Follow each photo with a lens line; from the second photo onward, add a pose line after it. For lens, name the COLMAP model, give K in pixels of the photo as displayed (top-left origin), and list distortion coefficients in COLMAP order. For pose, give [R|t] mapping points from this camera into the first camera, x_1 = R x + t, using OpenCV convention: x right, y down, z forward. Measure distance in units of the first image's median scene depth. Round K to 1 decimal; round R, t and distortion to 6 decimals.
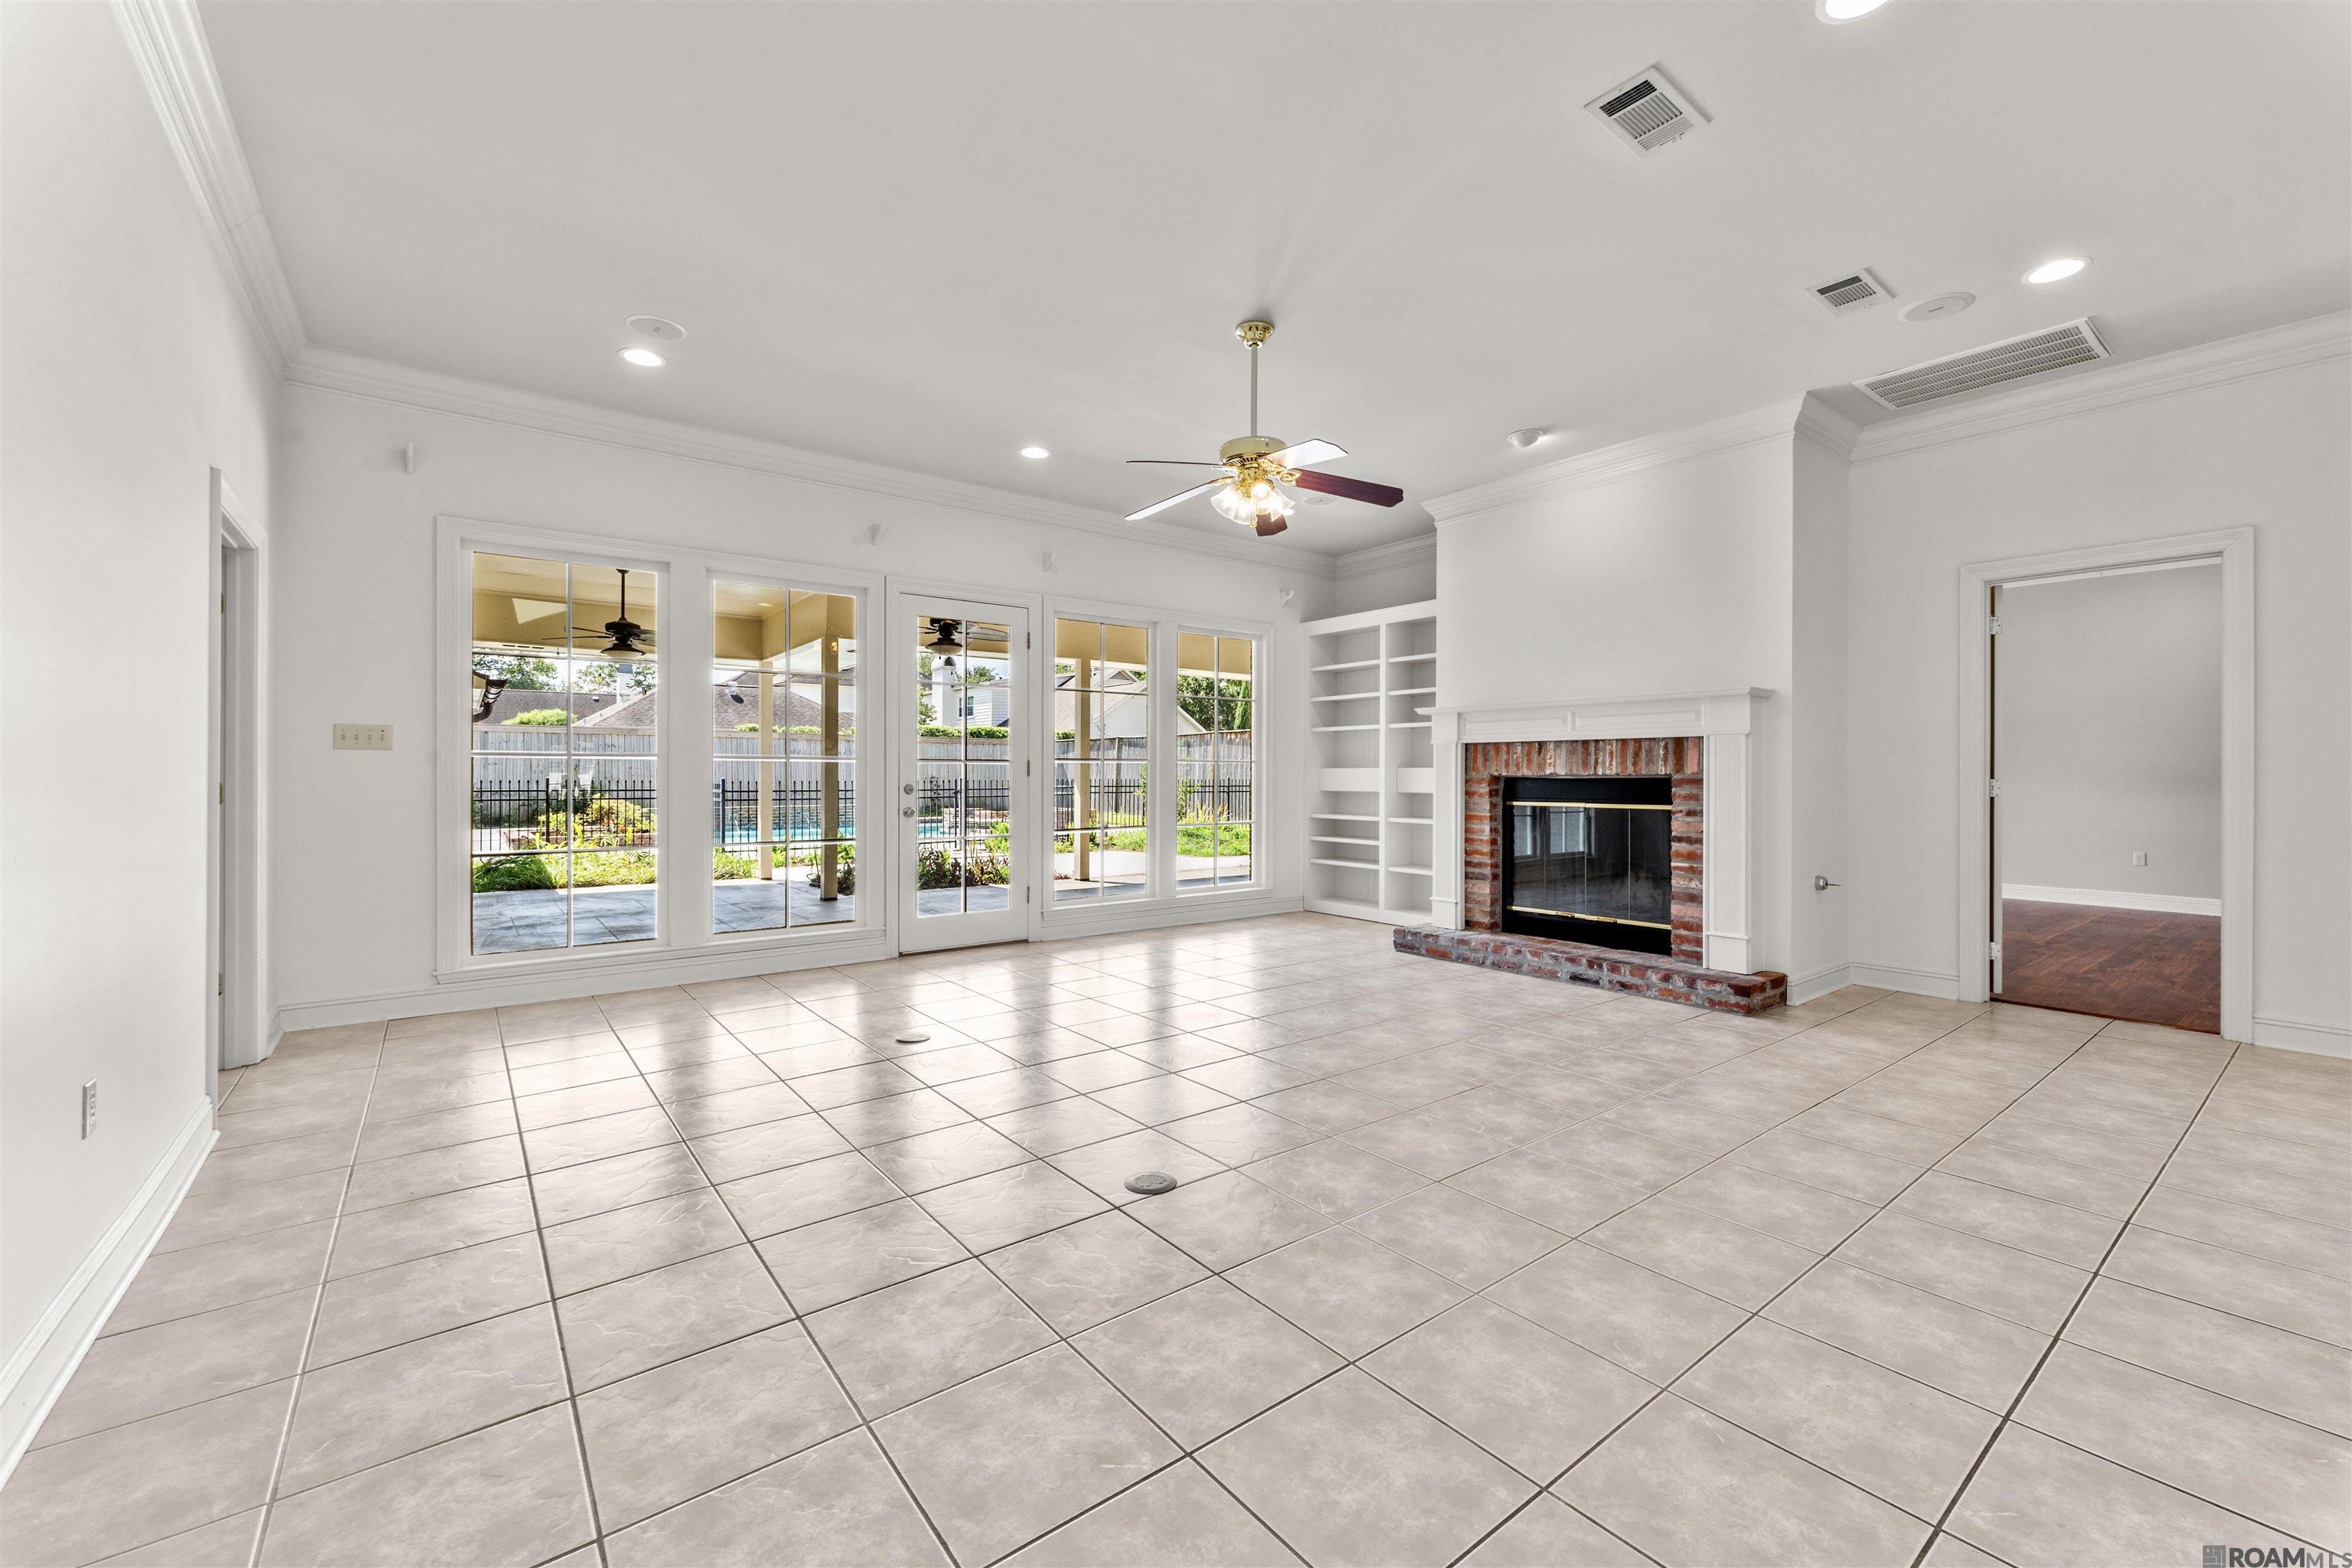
lens RADIAL K [[944.1, 0, 1161.0], [0, 944.1, 773.7], [0, 0, 1]] dist [-0.002962, 0.000540]
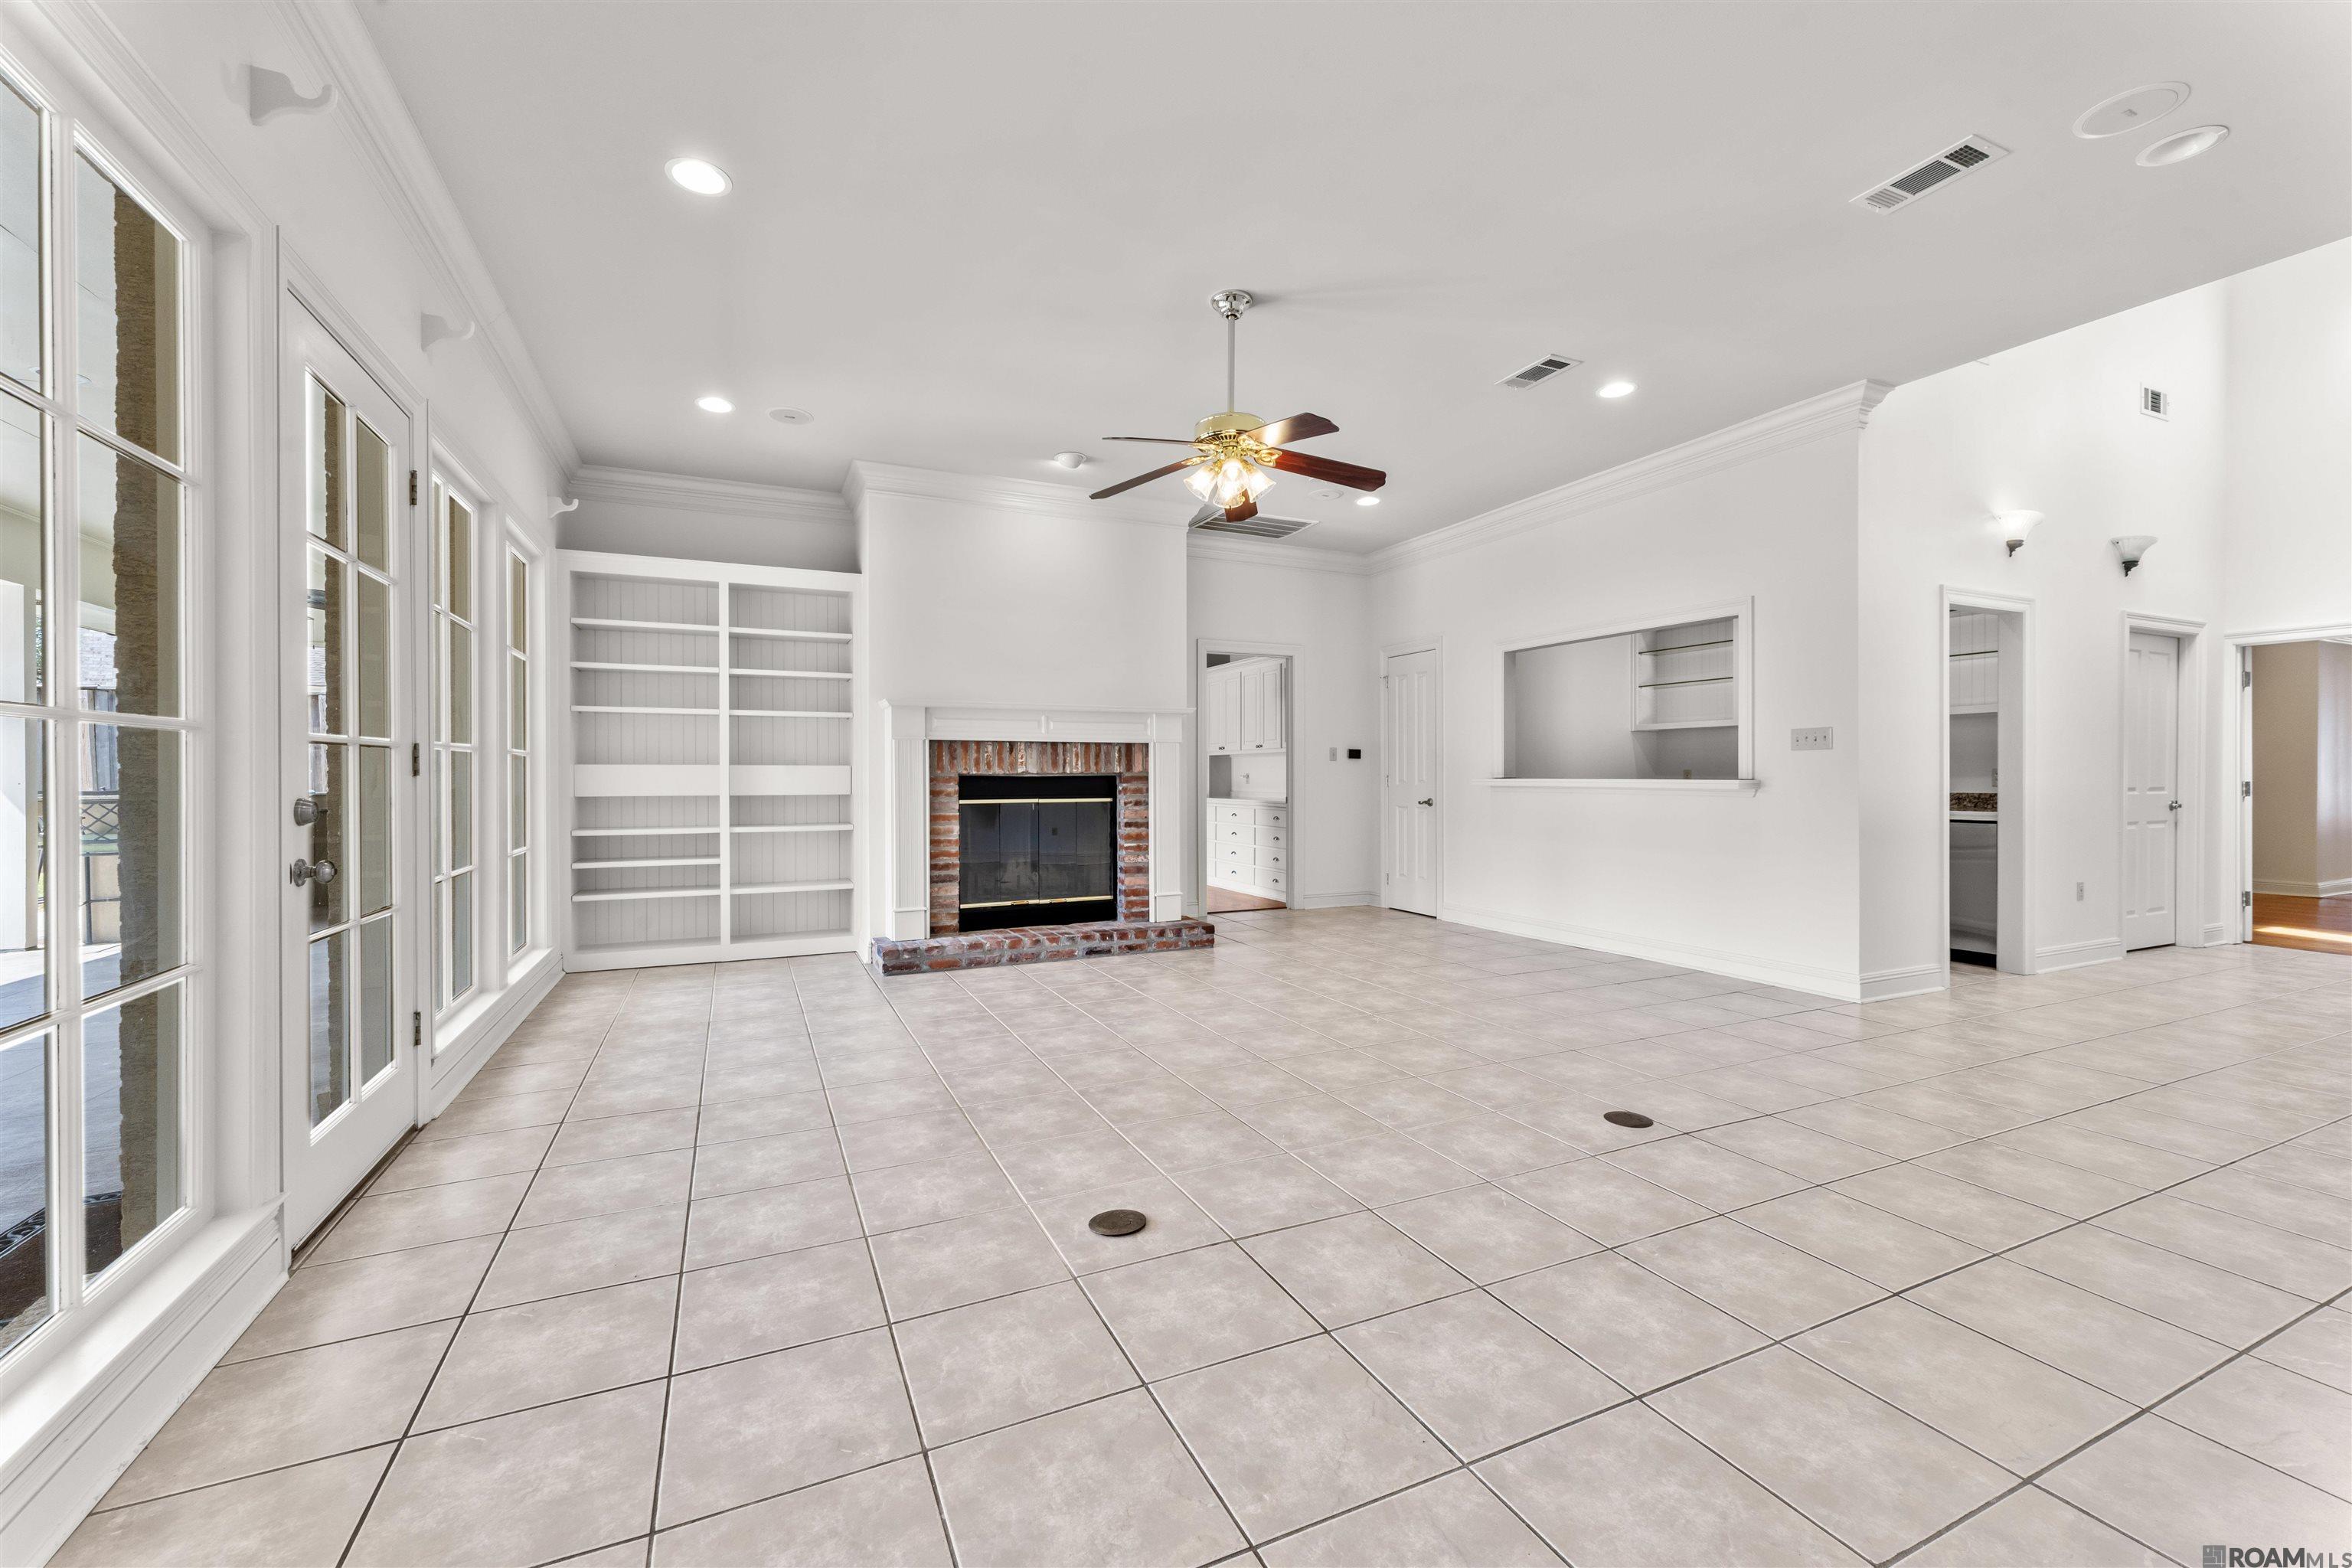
lens RADIAL K [[944.1, 0, 1171.2], [0, 944.1, 792.6], [0, 0, 1]] dist [-0.002962, 0.000540]
pose [[0.205886, -0.021496, 0.978340, -0.598214], [-0.000880, 0.999754, 0.022152, -0.000778], [-0.978575, -0.005422, 0.205817, 0.620042]]
